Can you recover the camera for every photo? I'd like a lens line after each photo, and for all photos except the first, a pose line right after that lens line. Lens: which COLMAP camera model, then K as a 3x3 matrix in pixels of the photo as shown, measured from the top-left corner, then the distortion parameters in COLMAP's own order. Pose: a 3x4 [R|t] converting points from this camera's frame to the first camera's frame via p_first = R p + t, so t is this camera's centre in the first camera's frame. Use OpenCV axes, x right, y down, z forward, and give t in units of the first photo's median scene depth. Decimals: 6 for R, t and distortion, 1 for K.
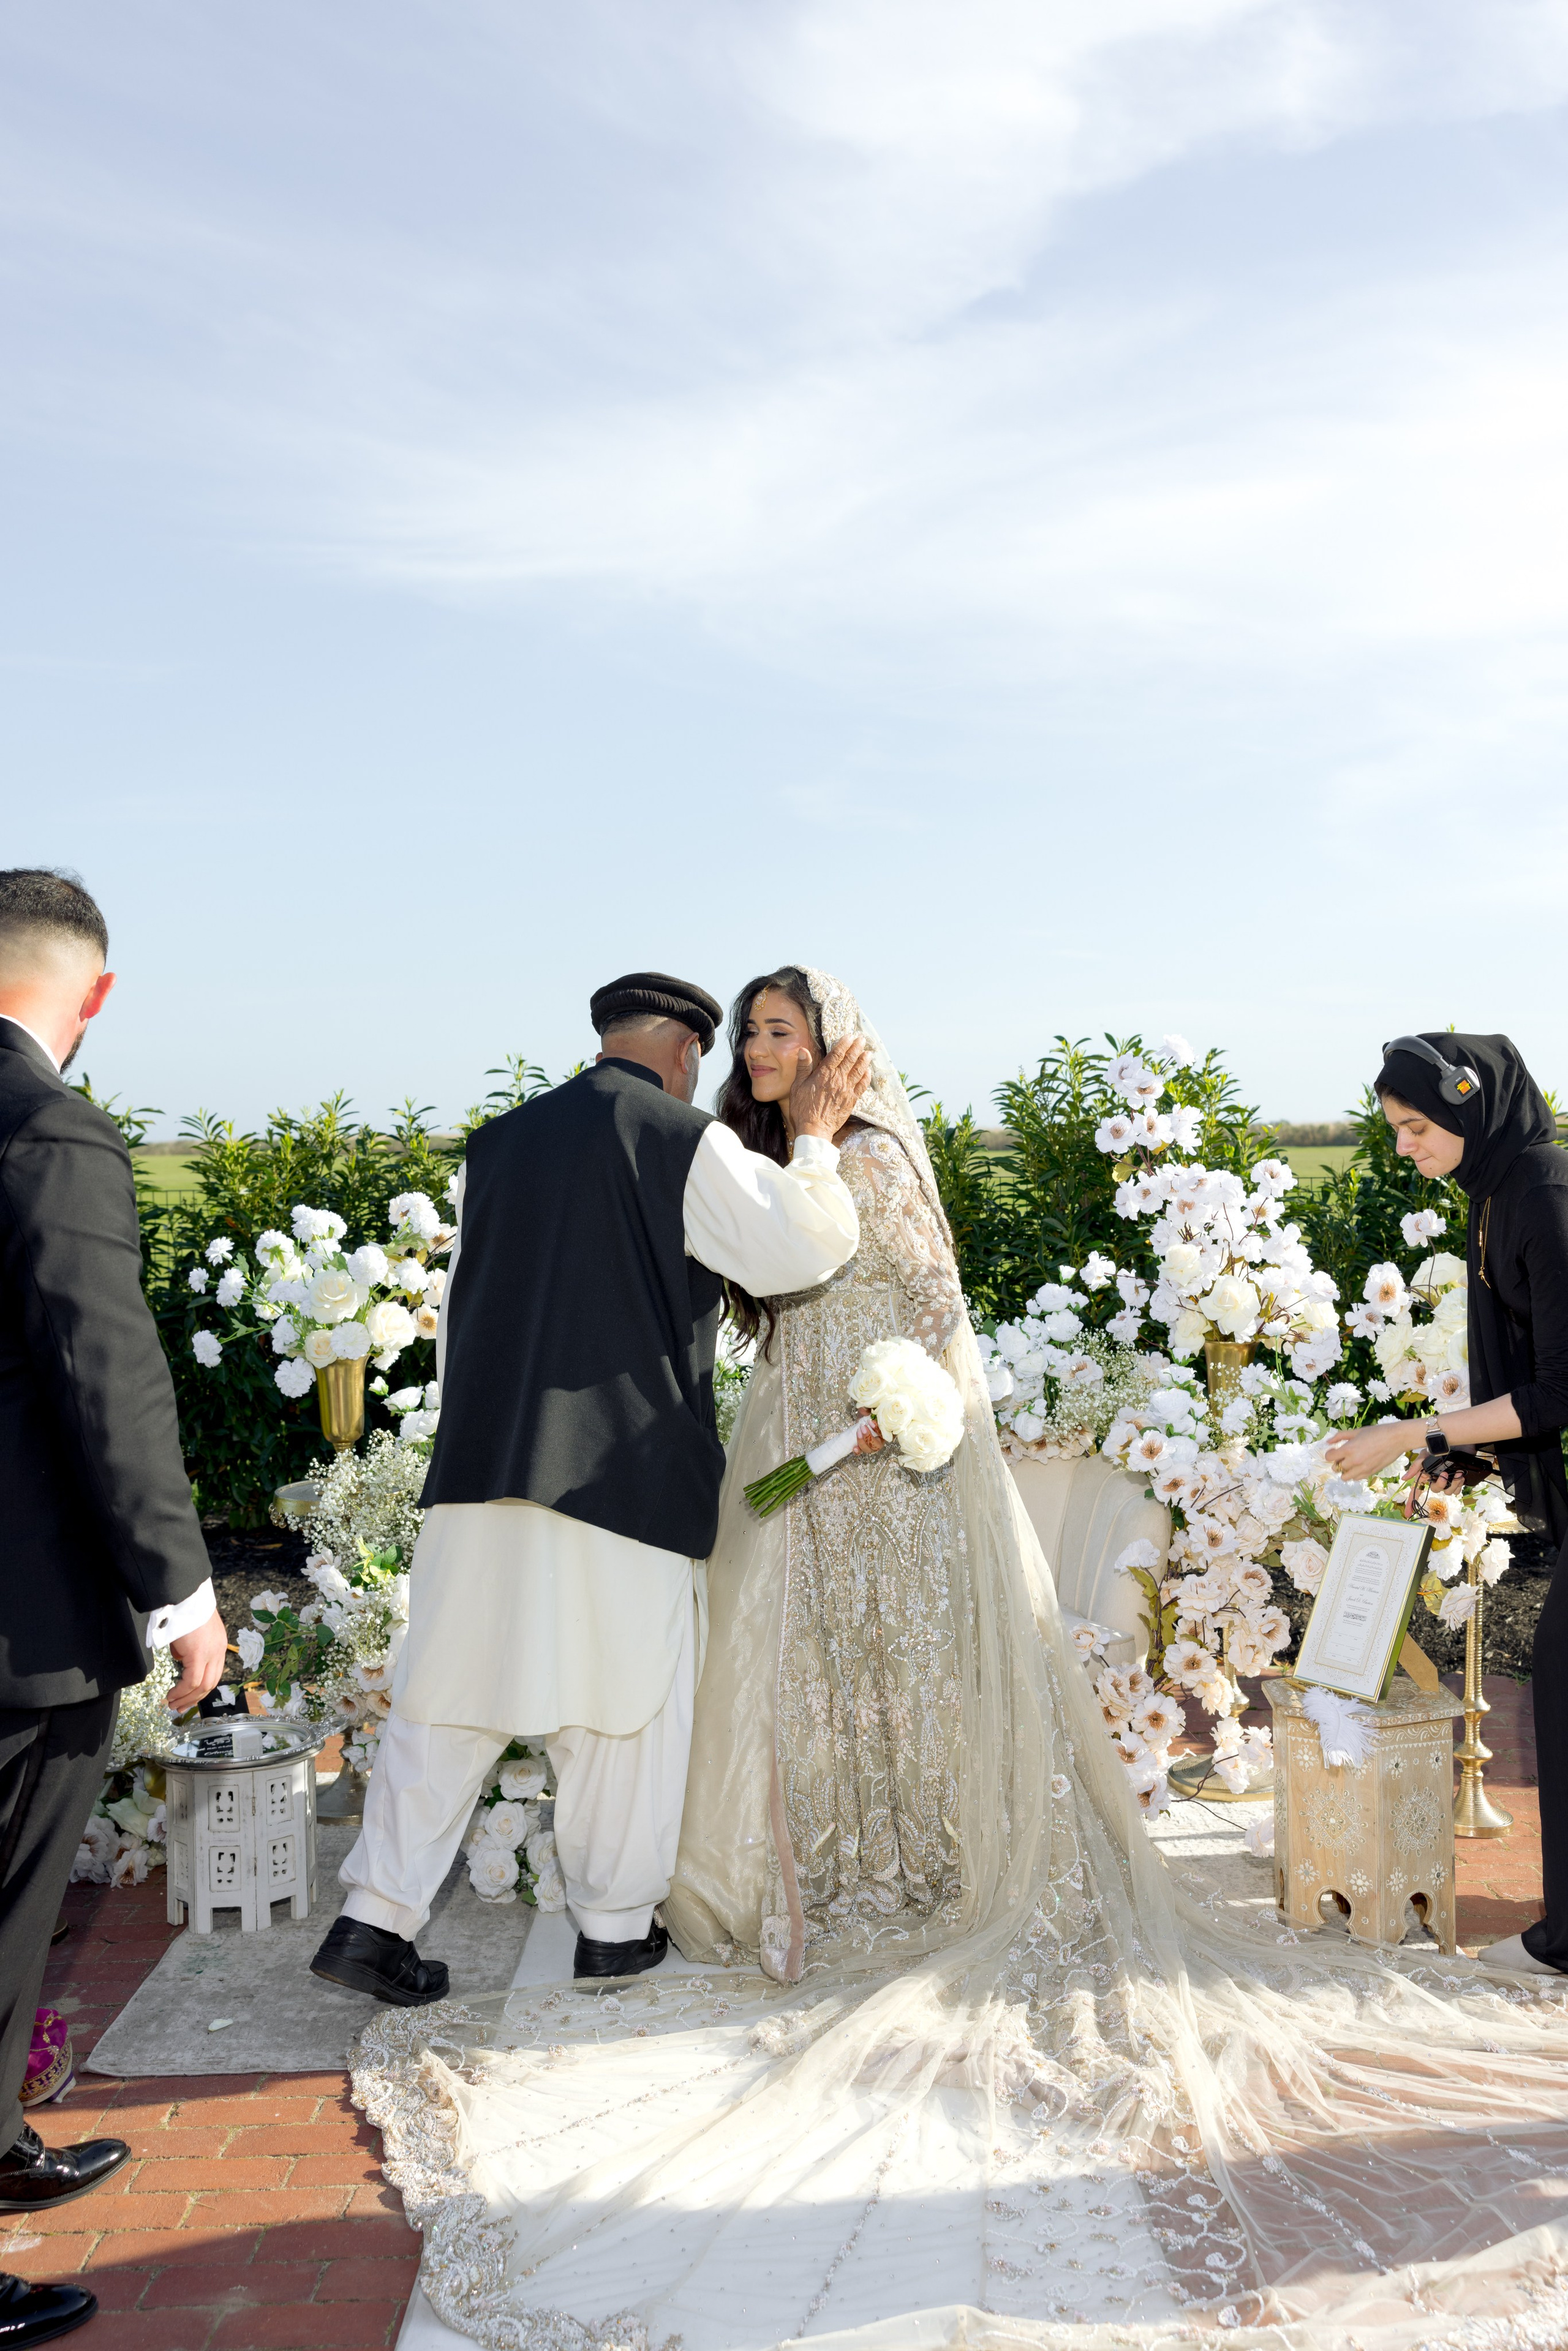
lens RADIAL K [[2175.2, 0, 786.9], [0, 2175.2, 1188.7], [0, 0, 1]] dist [0.009520, 0.000000]
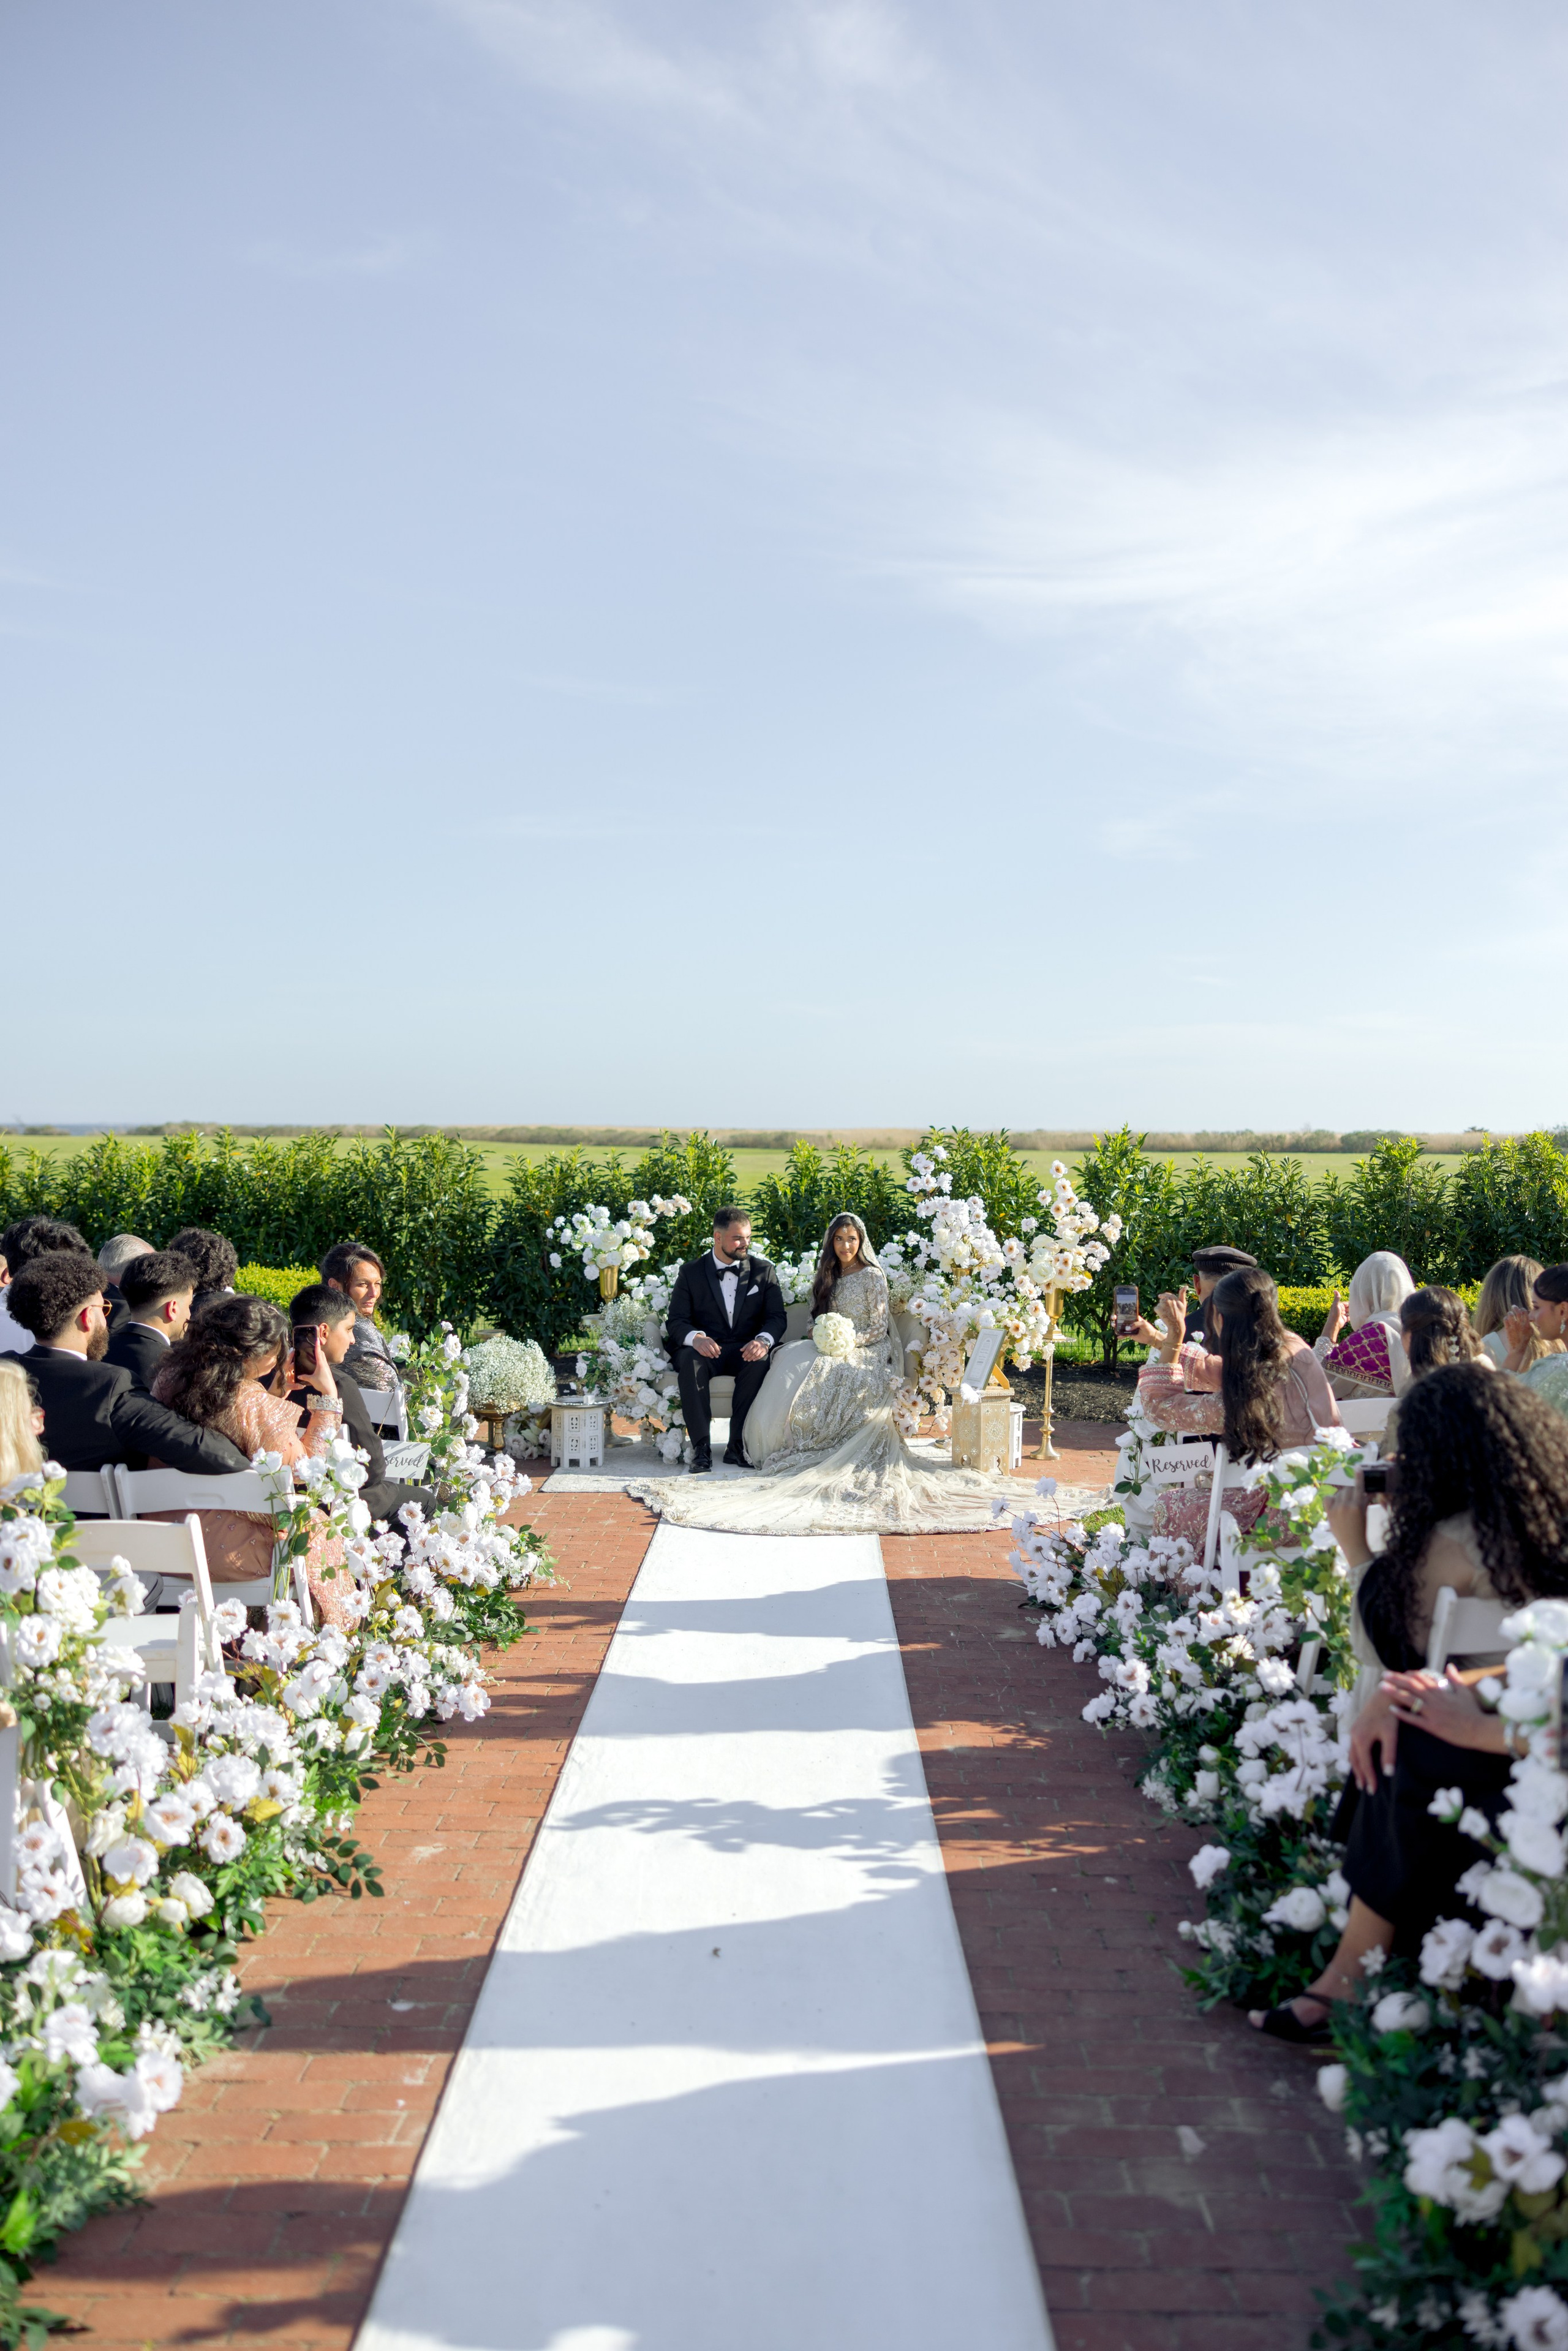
lens RADIAL K [[1822.8, 0, 784.5], [0, 1822.8, 1170.3], [0, 0, 1]] dist [0.008581, -0.008797]
pose [[0.999325, 0.023330, -0.028393, 0.057089], [-0.023421, 0.999722, -0.002877, -0.031404], [0.028318, 0.003540, 0.999593, -1.117589]]
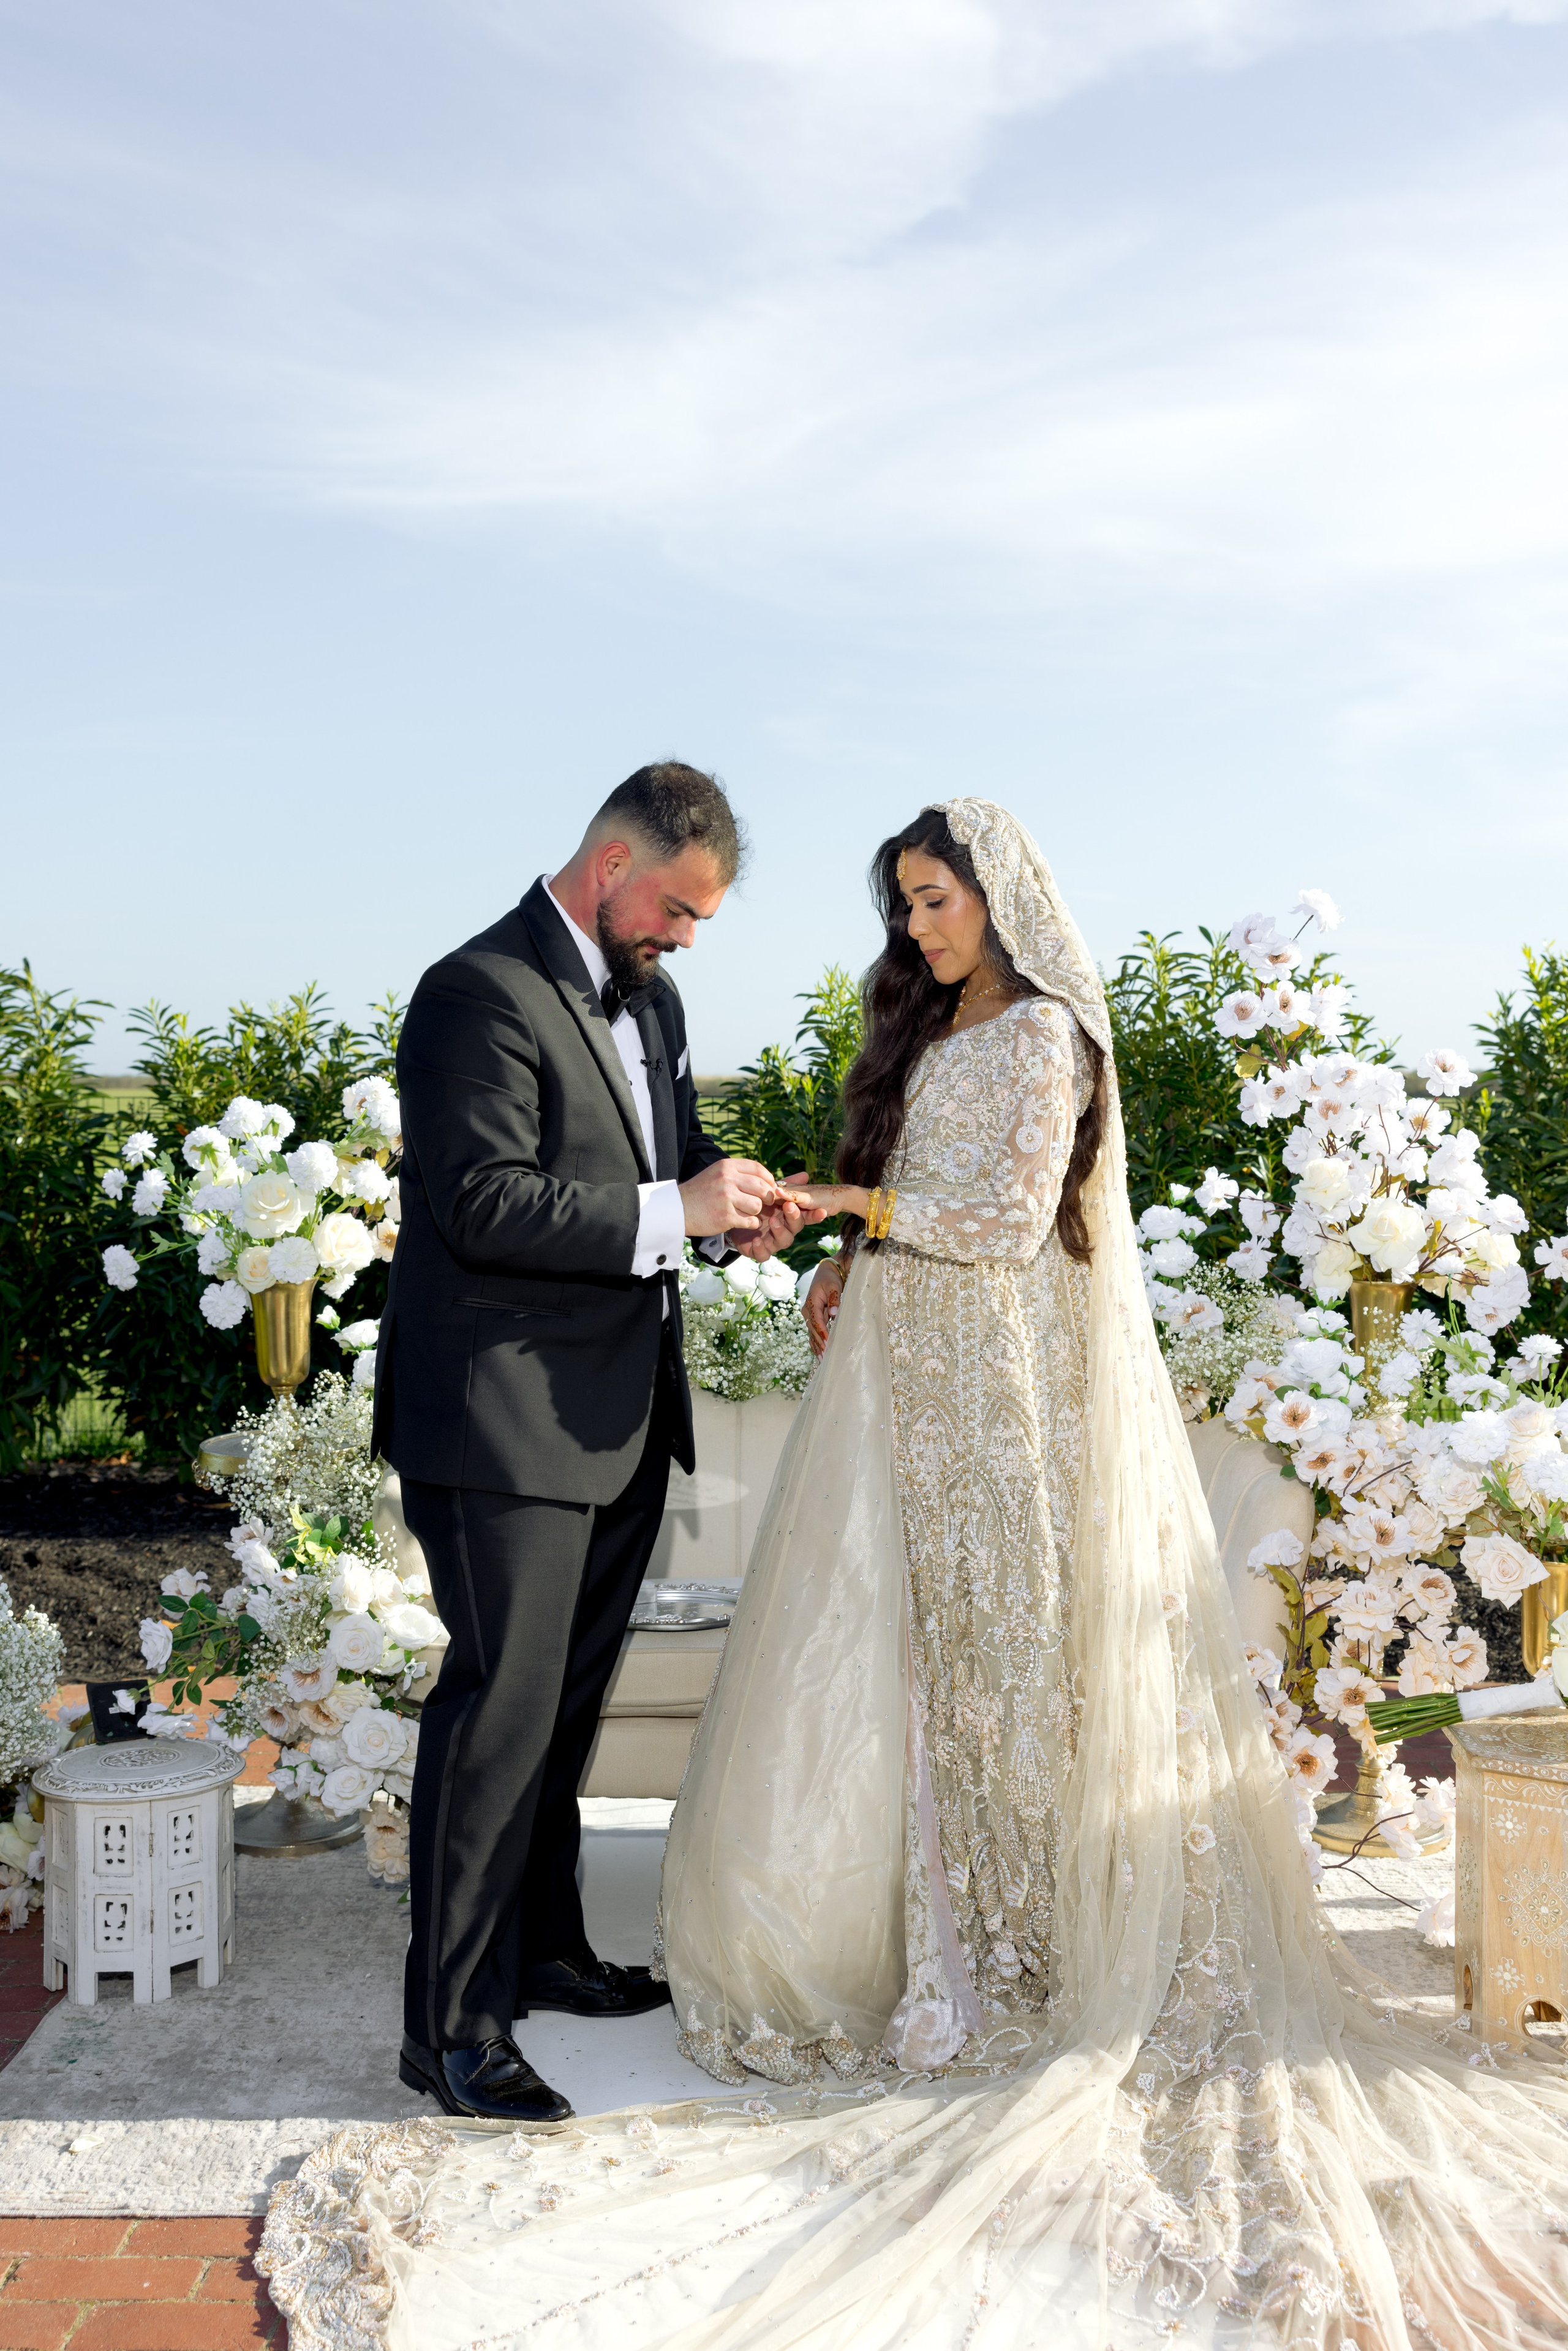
lens RADIAL K [[2190.3, 0, 757.2], [0, 2190.3, 1196.3], [0, 0, 1]] dist [0.000797, 0.000000]
pose [[0.999538, 0.016507, -0.025534, -0.007332], [-0.015704, 0.999385, 0.031354, 0.017297], [0.026036, -0.030938, 0.999182, 0.187828]]
